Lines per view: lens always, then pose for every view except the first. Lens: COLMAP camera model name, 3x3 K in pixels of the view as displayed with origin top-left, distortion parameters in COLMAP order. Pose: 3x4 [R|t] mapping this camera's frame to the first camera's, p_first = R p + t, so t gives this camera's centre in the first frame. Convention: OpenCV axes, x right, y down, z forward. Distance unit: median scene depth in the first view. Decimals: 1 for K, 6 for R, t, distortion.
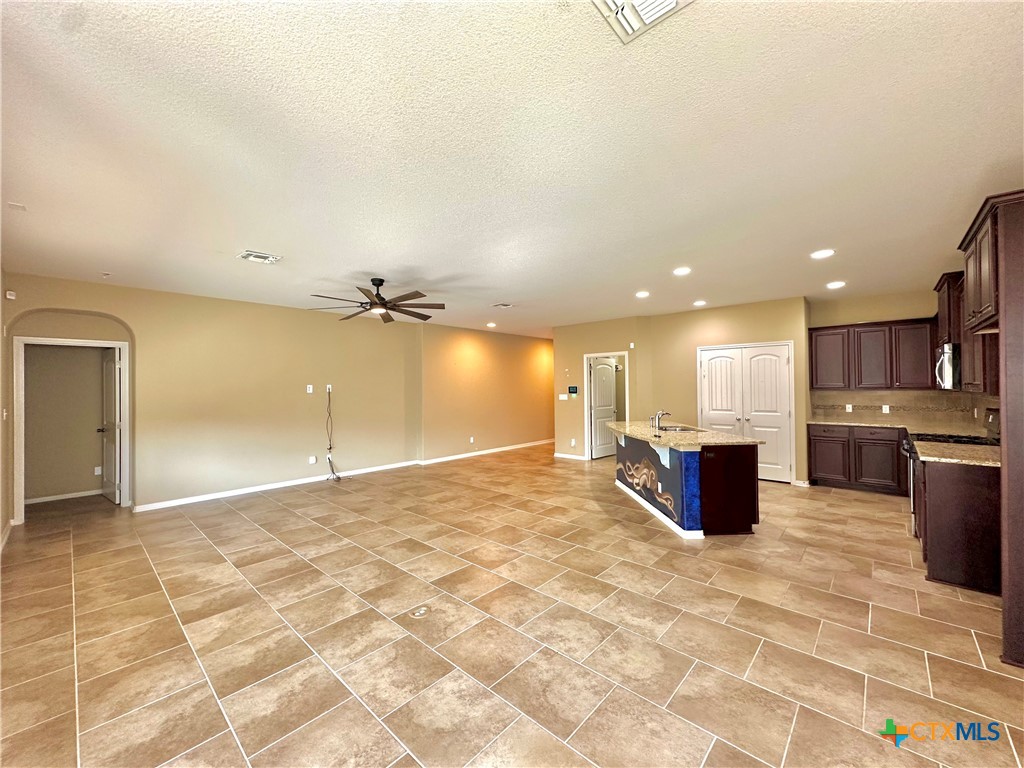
lens RADIAL K [[408.3, 0, 514.2], [0, 408.3, 383.2], [0, 0, 1]] dist [-0.000653, 0.000374]
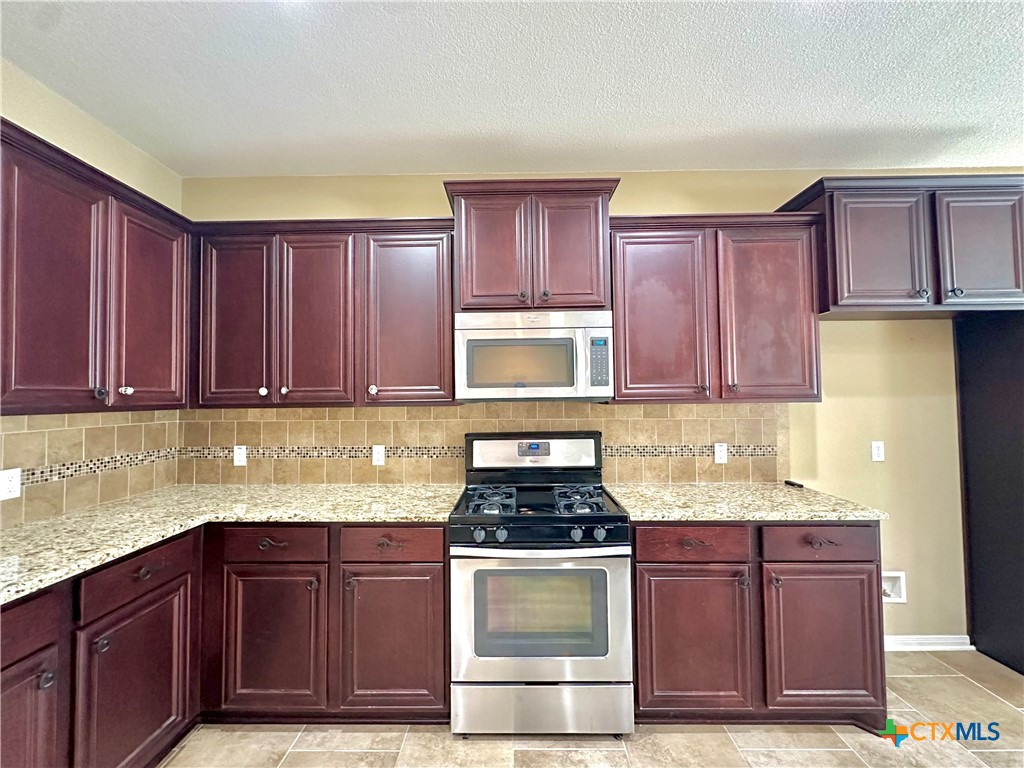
lens RADIAL K [[428.5, 0, 514.1], [0, 428.5, 381.2], [0, 0, 1]] dist [-0.001116, 0.000099]
pose [[-0.663868, 0.044337, 0.746534, 0.574533], [0.009571, 0.998663, -0.050800, 0.015997], [-0.747789, -0.026579, -0.663405, 1.143538]]
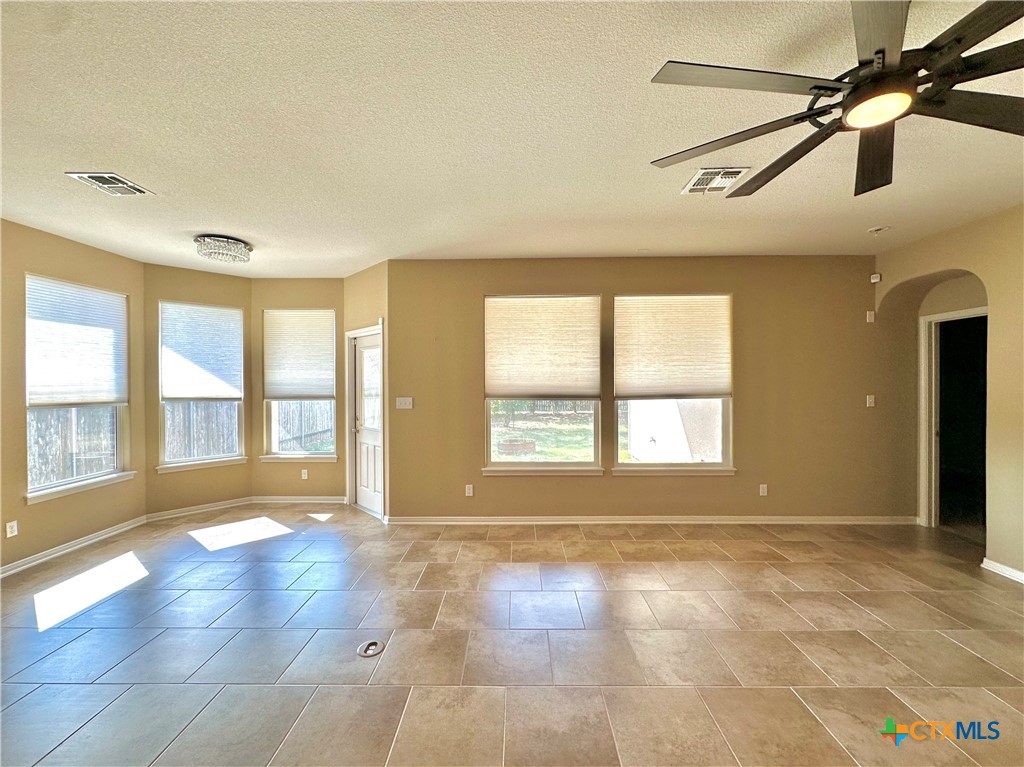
lens RADIAL K [[408.3, 0, 515.1], [0, 408.3, 382.8], [0, 0, 1]] dist [-0.000653, 0.000374]
pose [[-0.746193, 0.014926, -0.665562, 0.054004], [0.016854, 0.999852, 0.003527, 0.009529], [0.665516, -0.008586, -0.746334, 1.026236]]
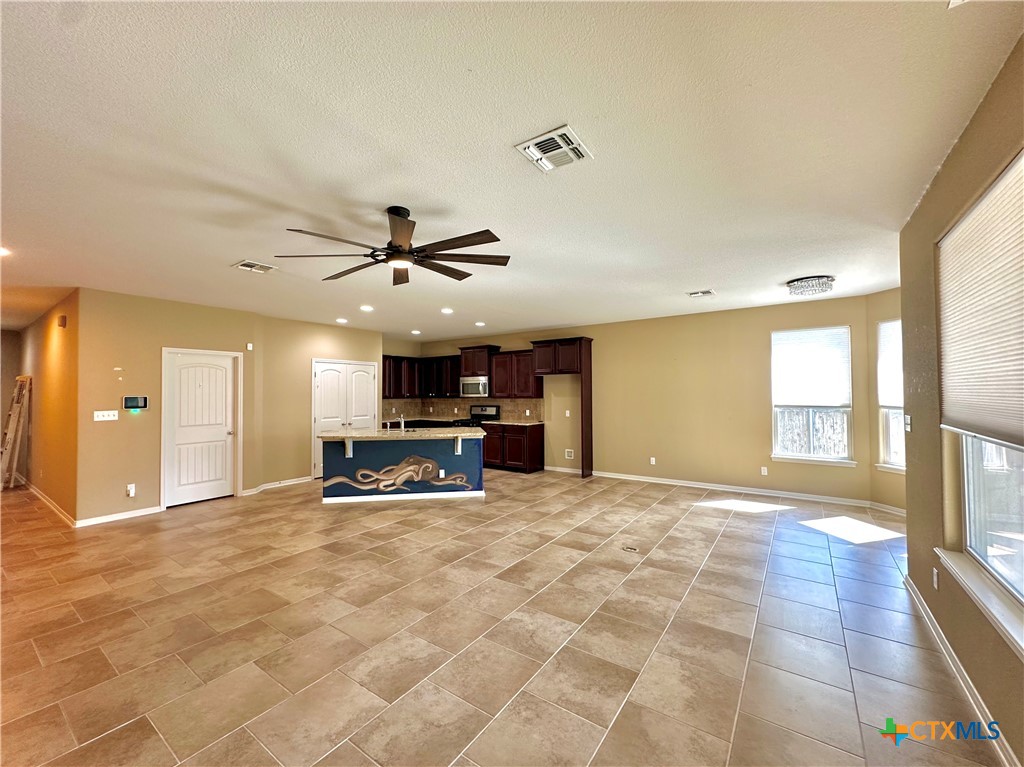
lens RADIAL K [[408.3, 0, 512.4], [0, 408.3, 383.8], [0, 0, 1]] dist [-0.000653, 0.000374]
pose [[-0.125386, 0.032651, 0.991571, -0.916208], [-0.001991, 0.999448, -0.033162, 0.013483], [-0.992106, -0.006132, -0.125251, 0.899028]]
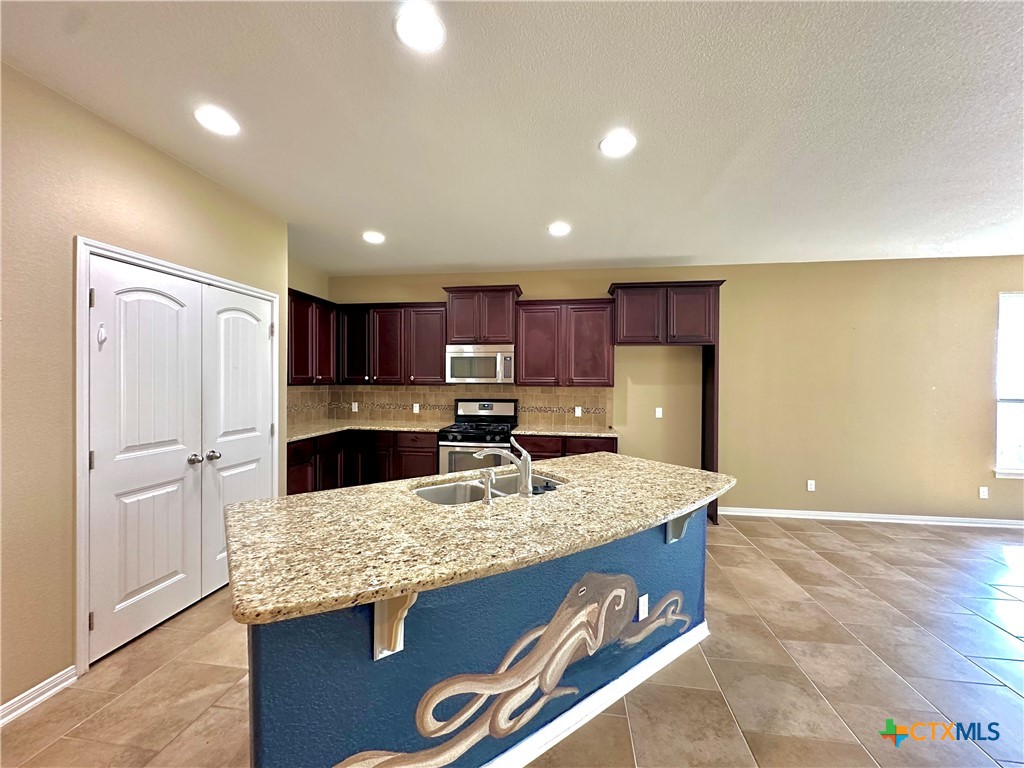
lens RADIAL K [[408.3, 0, 512.0], [0, 408.3, 382.2], [0, 0, 1]] dist [-0.000653, 0.000374]
pose [[-0.558903, 0.002832, 0.829228, 0.067163], [-0.008859, 0.999917, -0.009386, 0.017865], [-0.829186, -0.012592, -0.558831, 1.302413]]
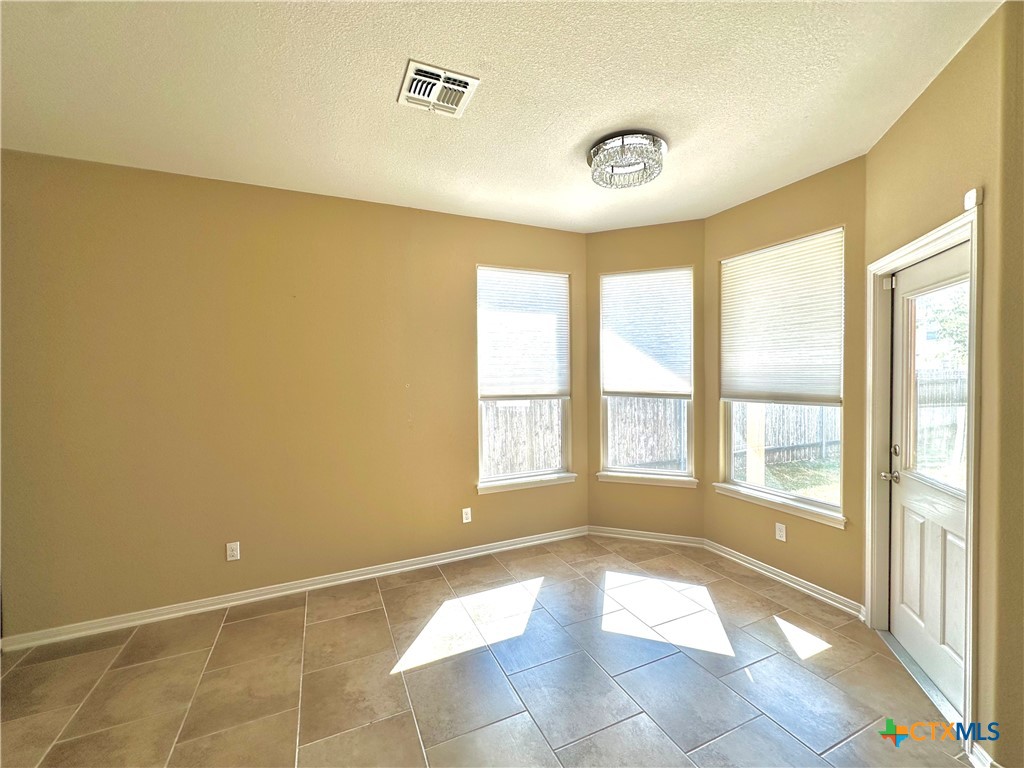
lens RADIAL K [[408.3, 0, 521.6], [0, 408.3, 383.5], [0, 0, 1]] dist [-0.000653, 0.000374]
pose [[-0.916913, 0.010728, 0.398942, -0.133906], [0.015508, 0.999841, 0.008756, 0.009093], [-0.398785, 0.014216, -0.916934, 0.573037]]
